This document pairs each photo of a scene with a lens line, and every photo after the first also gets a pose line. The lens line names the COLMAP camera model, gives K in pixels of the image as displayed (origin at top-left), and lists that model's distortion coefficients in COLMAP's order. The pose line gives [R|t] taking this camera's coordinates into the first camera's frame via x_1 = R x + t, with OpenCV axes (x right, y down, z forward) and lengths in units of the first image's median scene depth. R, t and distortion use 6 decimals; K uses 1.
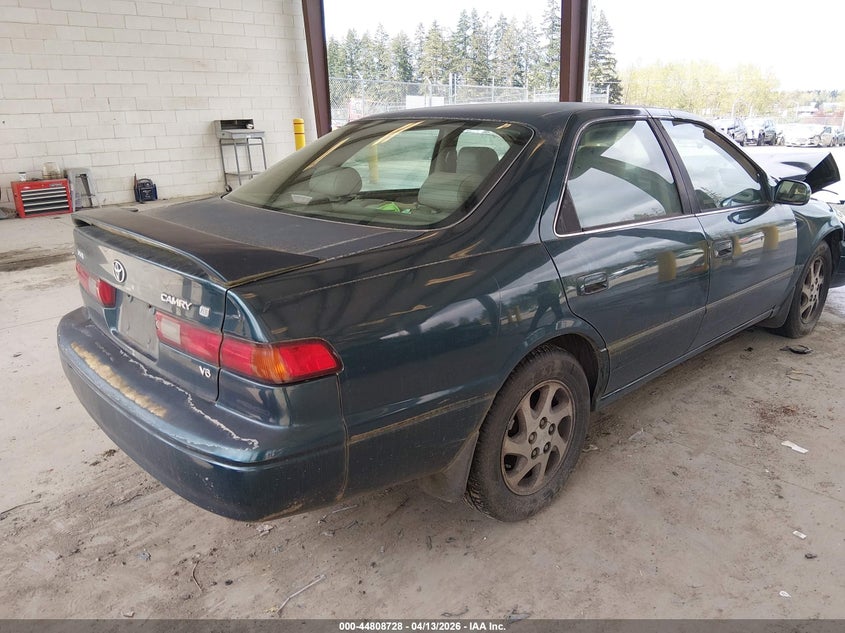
lens RADIAL K [[660.6, 0, 422.5], [0, 660.6, 316.5], [0, 0, 1]] dist [-0.009066, -0.010856]
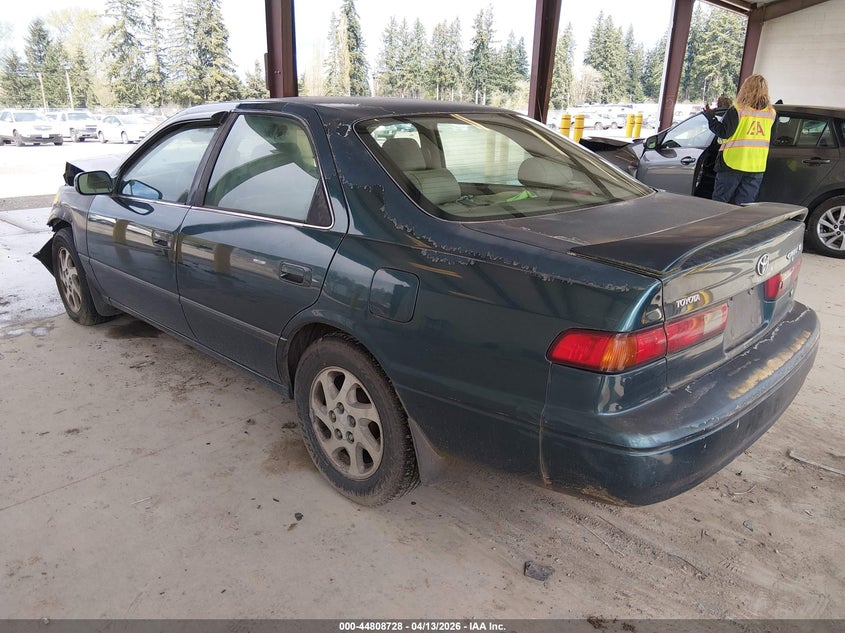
lens RADIAL K [[660.6, 0, 422.5], [0, 660.6, 316.5], [0, 0, 1]] dist [-0.009066, -0.010856]
pose [[-0.078393, -0.284367, 0.955505, -0.781198], [0.274152, 0.915352, 0.294910, -0.242856], [-0.958486, 0.285073, 0.006203, 0.839585]]
